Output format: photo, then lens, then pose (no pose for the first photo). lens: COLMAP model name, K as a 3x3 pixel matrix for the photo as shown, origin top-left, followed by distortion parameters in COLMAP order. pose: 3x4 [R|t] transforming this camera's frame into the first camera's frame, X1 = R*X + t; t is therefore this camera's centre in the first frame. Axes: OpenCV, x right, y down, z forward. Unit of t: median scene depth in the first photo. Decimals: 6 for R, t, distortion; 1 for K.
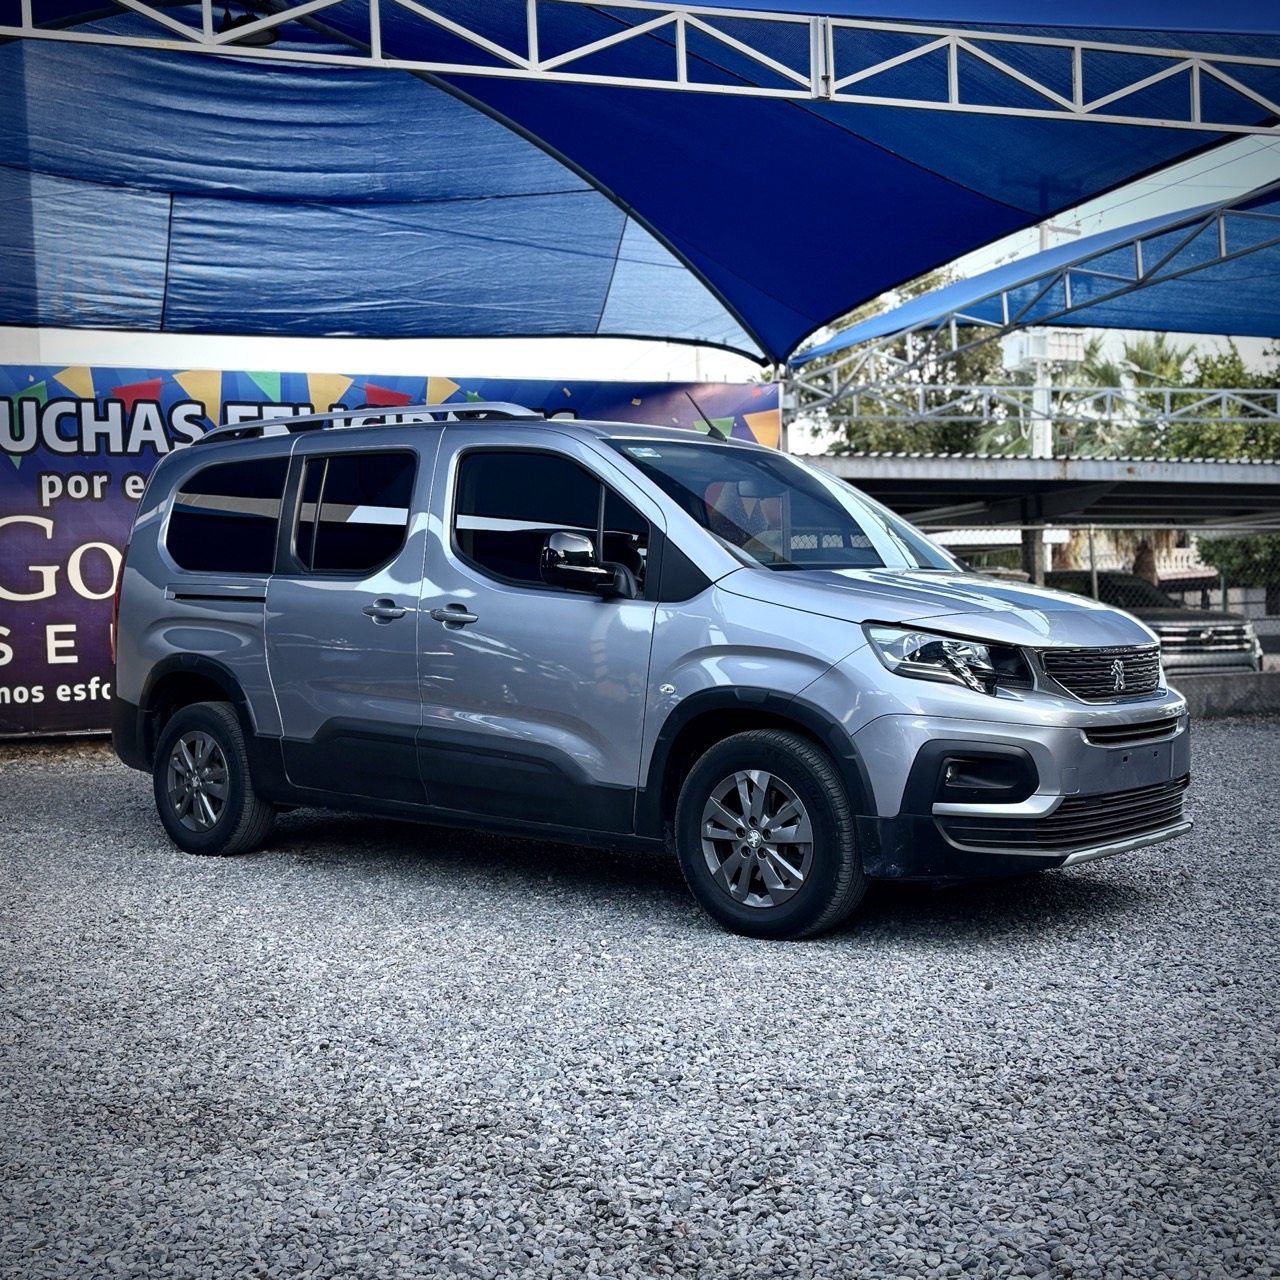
lens RADIAL K [[1558.6, 0, 639.3], [0, 1558.6, 693.7], [0, 0, 1]] dist [0.158568, -0.484291]
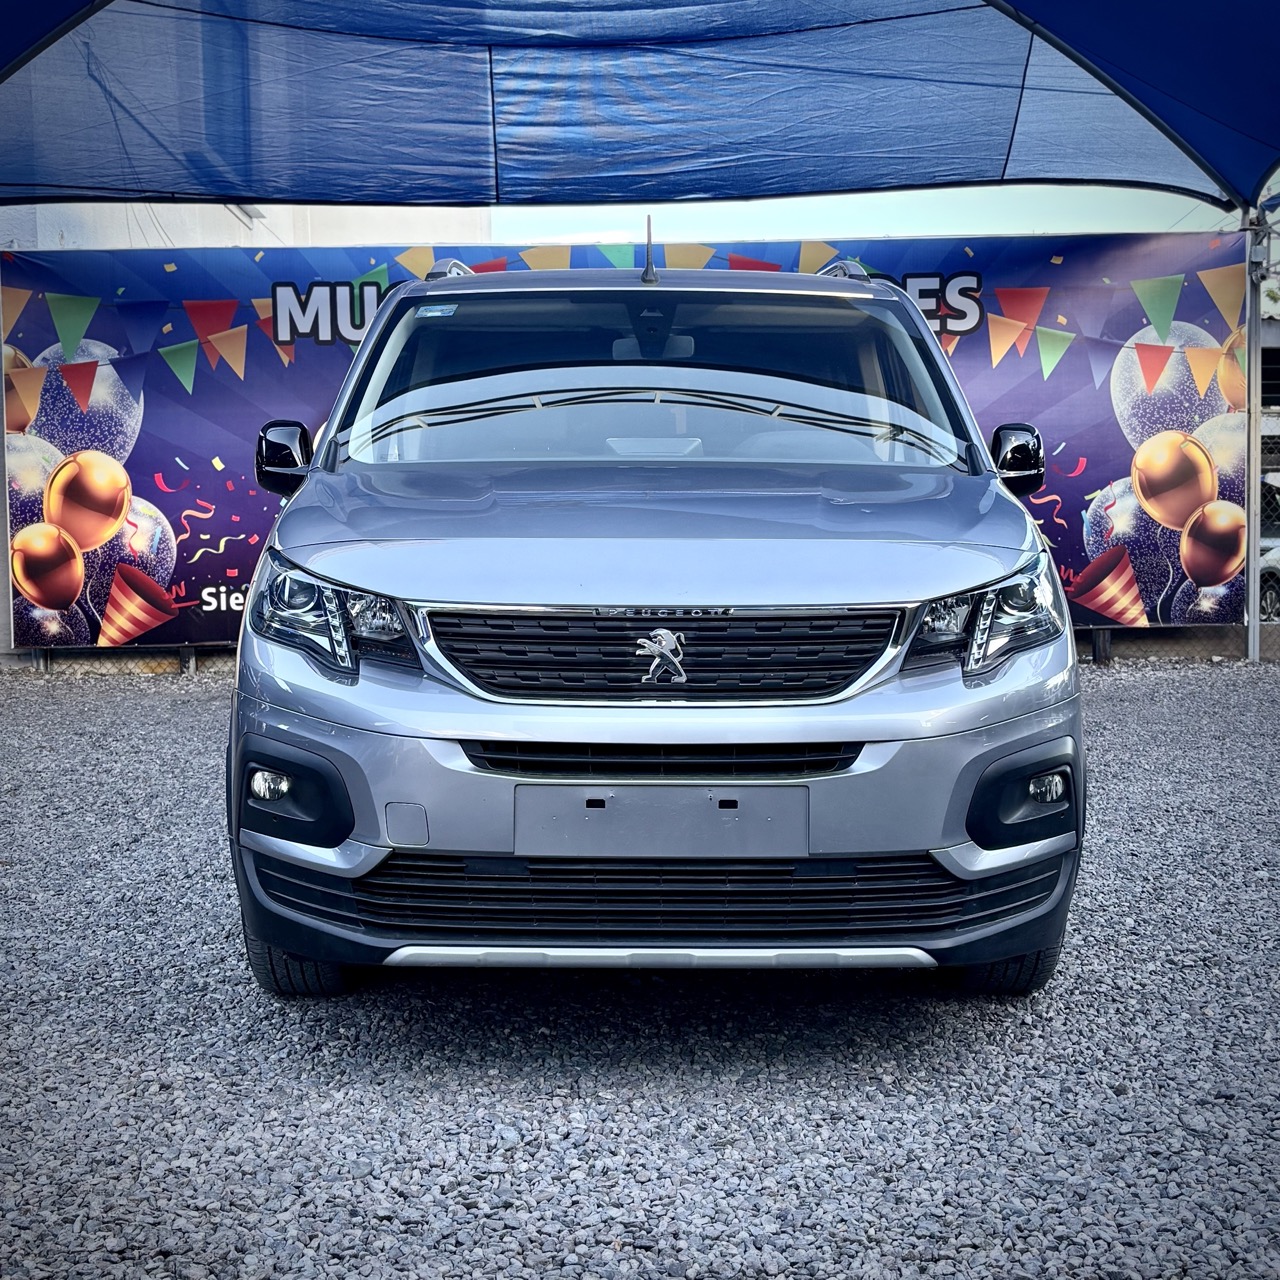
lens RADIAL K [[1706.7, 0, 640.0], [0, 1706.7, 640.0], [0, 0, 1]] dist [0.106028, -0.353477]
pose [[0.950606, 0.031227, -0.308824, 0.096689], [-0.023774, 0.999329, 0.027869, -0.009259], [0.309487, -0.019150, 0.950711, 0.091632]]
